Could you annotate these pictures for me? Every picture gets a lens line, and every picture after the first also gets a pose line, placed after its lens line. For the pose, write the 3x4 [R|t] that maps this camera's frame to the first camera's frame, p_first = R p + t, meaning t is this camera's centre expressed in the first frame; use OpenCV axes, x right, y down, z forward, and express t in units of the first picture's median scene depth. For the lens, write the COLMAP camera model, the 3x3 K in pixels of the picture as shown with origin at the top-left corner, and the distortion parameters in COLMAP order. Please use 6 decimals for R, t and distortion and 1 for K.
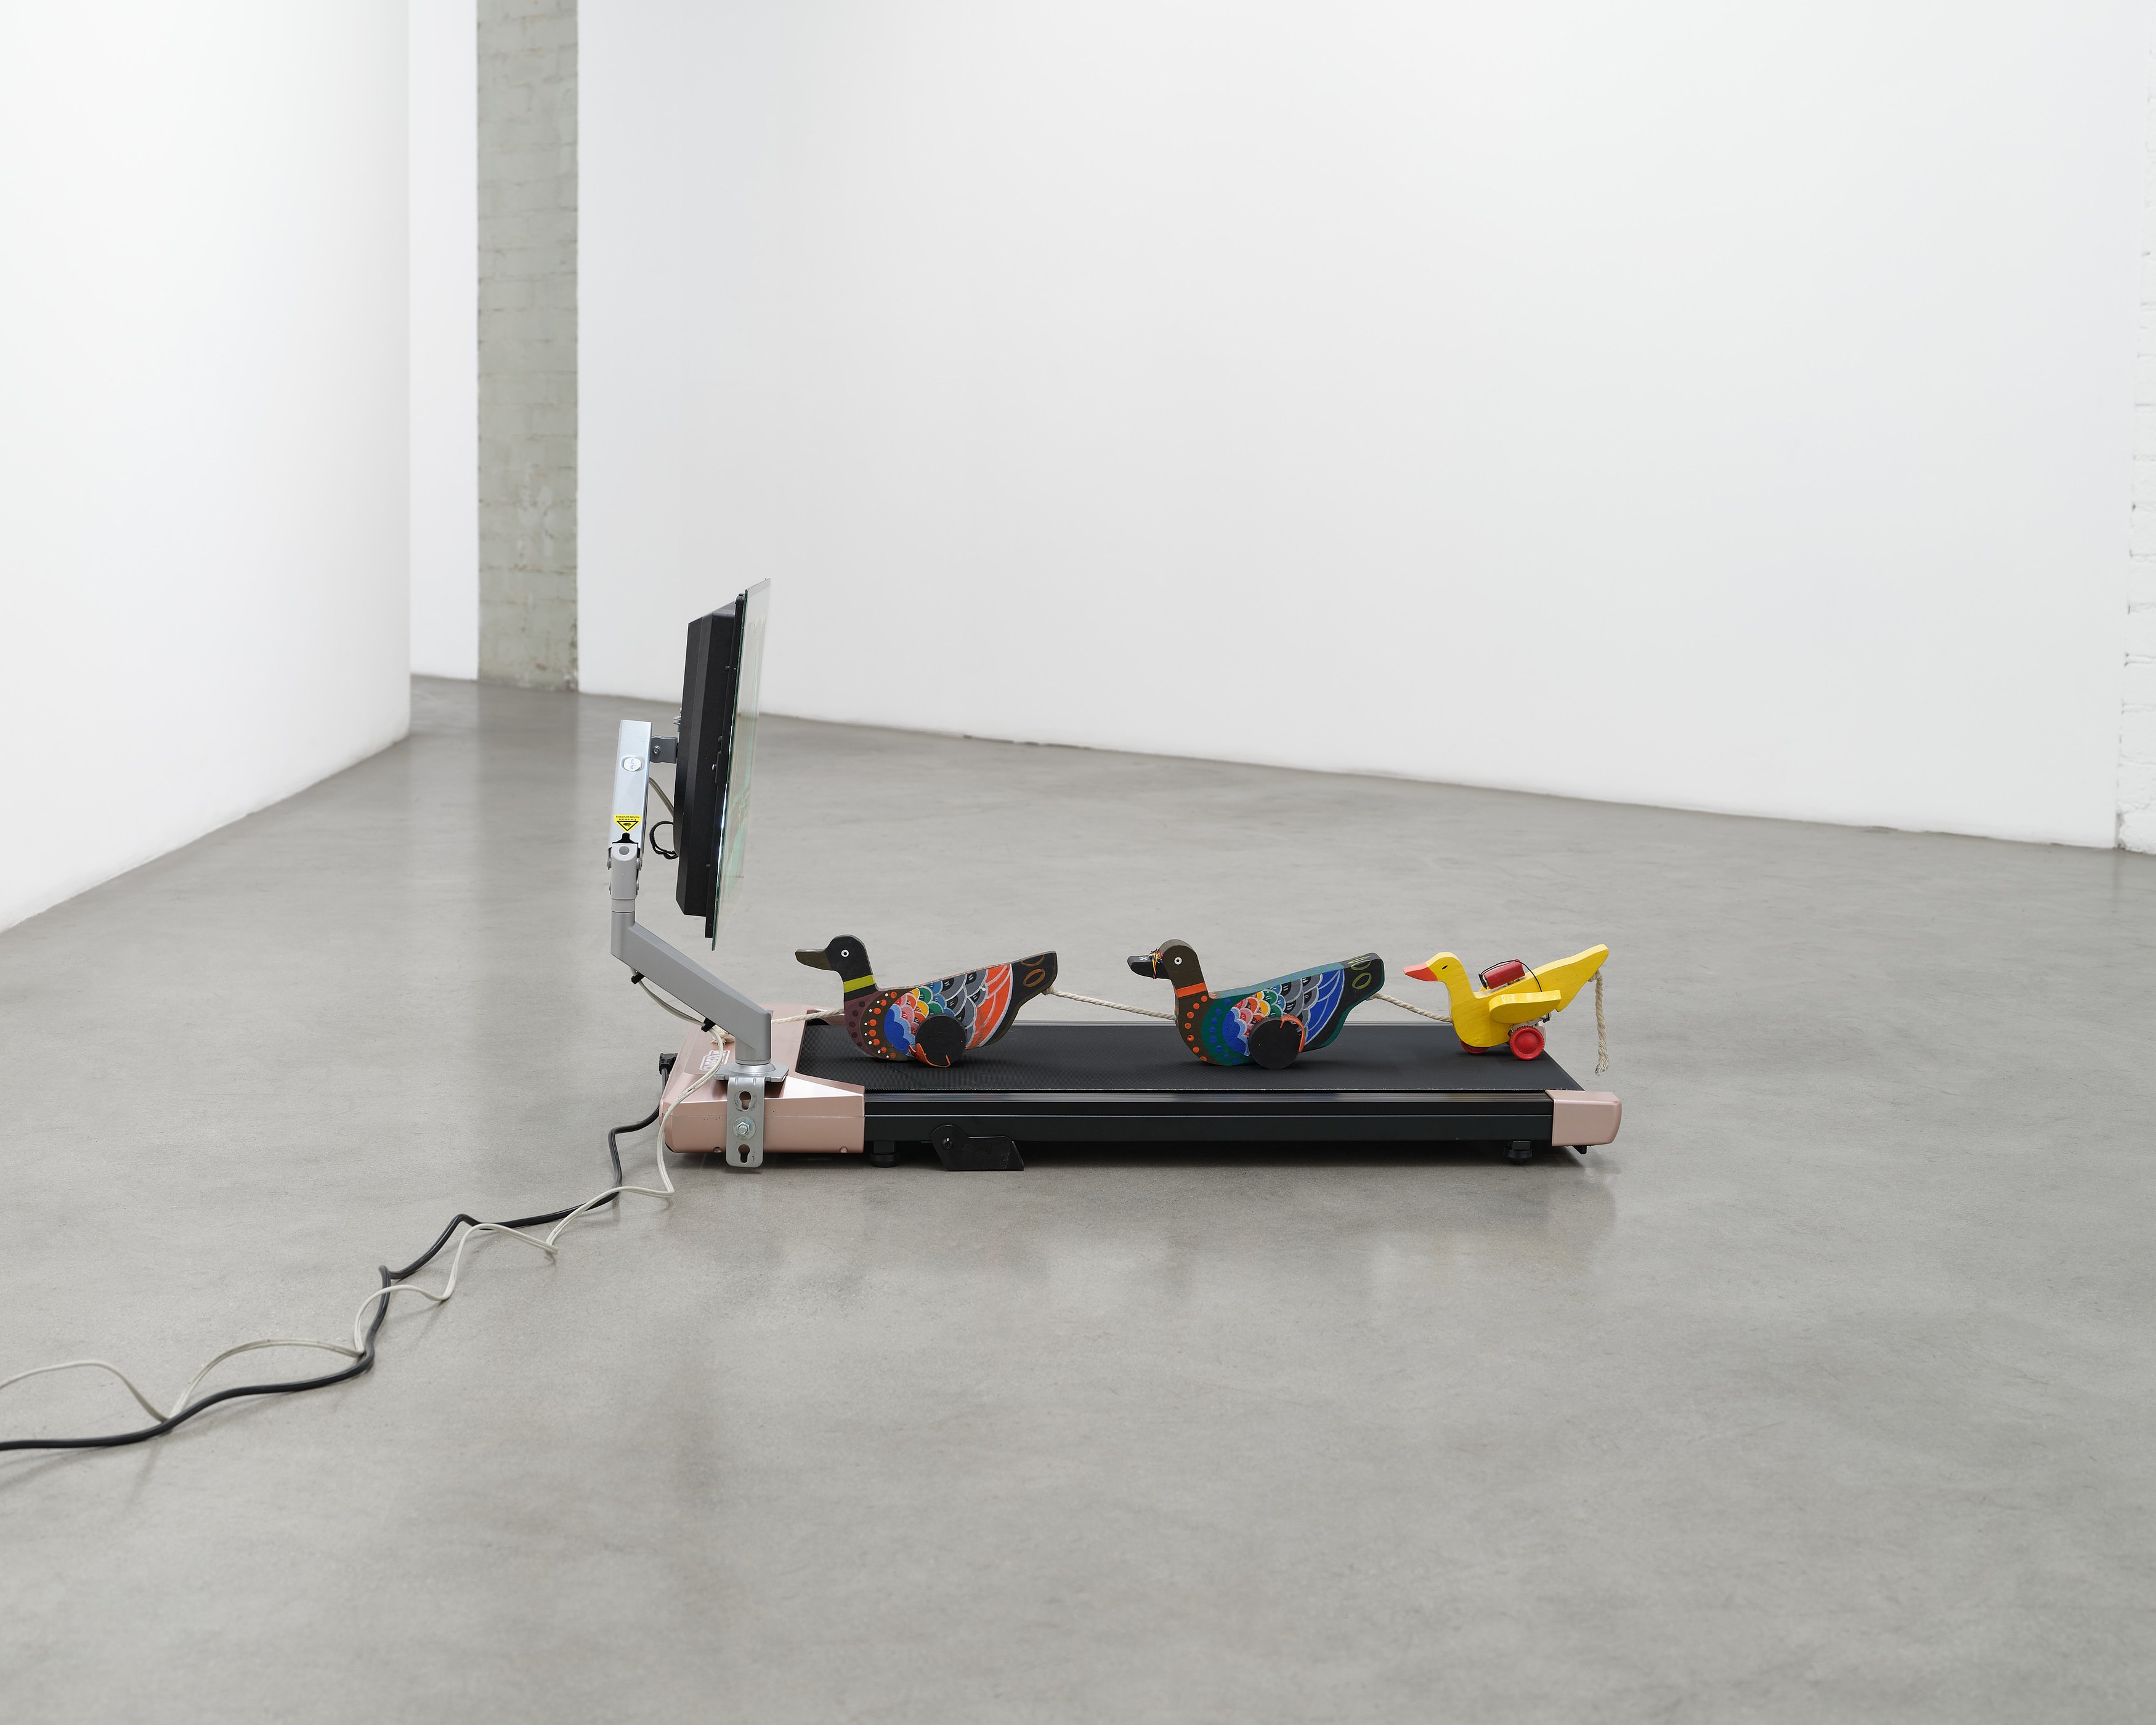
lens RADIAL K [[3088.6, 0, 1078.0], [0, 3088.6, 862.5], [0, 0, 1]] dist [0.207648, 0.008200]
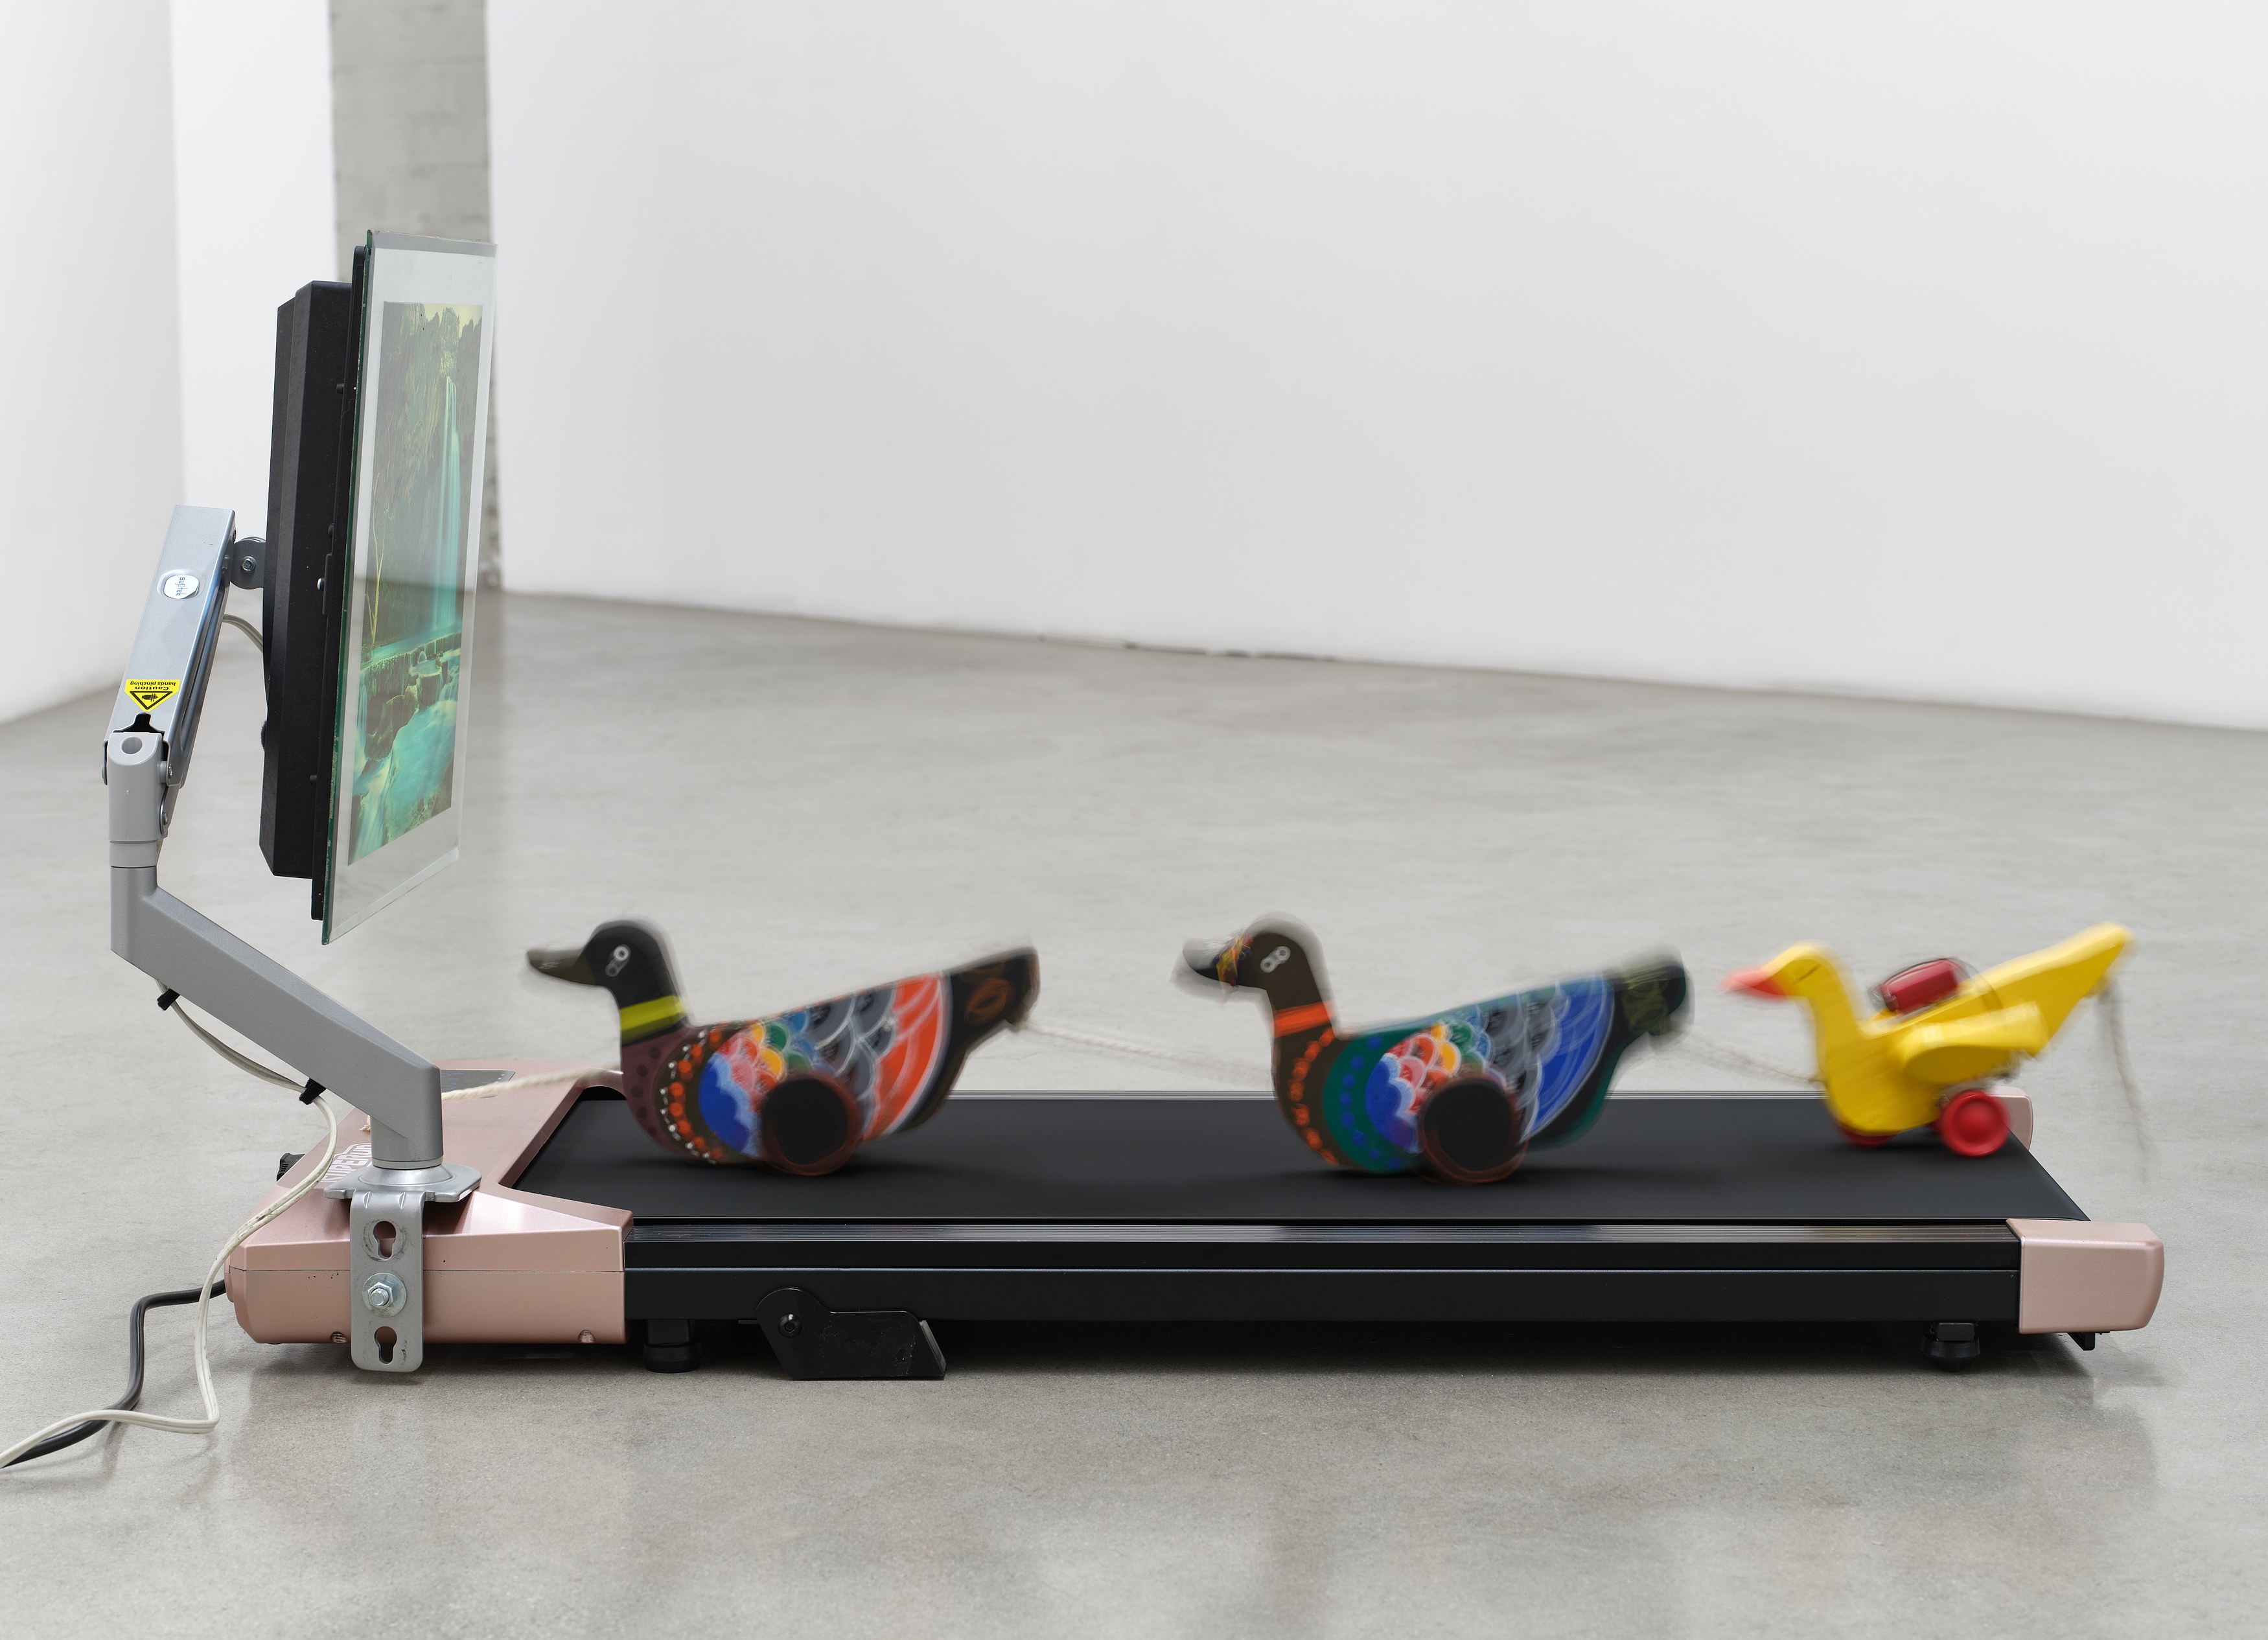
lens RADIAL K [[4128.0, 0, 1134.0], [0, 4128.0, 820.0], [0, 0, 1]] dist [0.119076, -0.061939]
pose [[0.991555, -0.013817, -0.128947, 0.098440], [0.009000, 0.999242, -0.037861, 0.033533], [0.129373, 0.036381, 0.990928, 0.325840]]
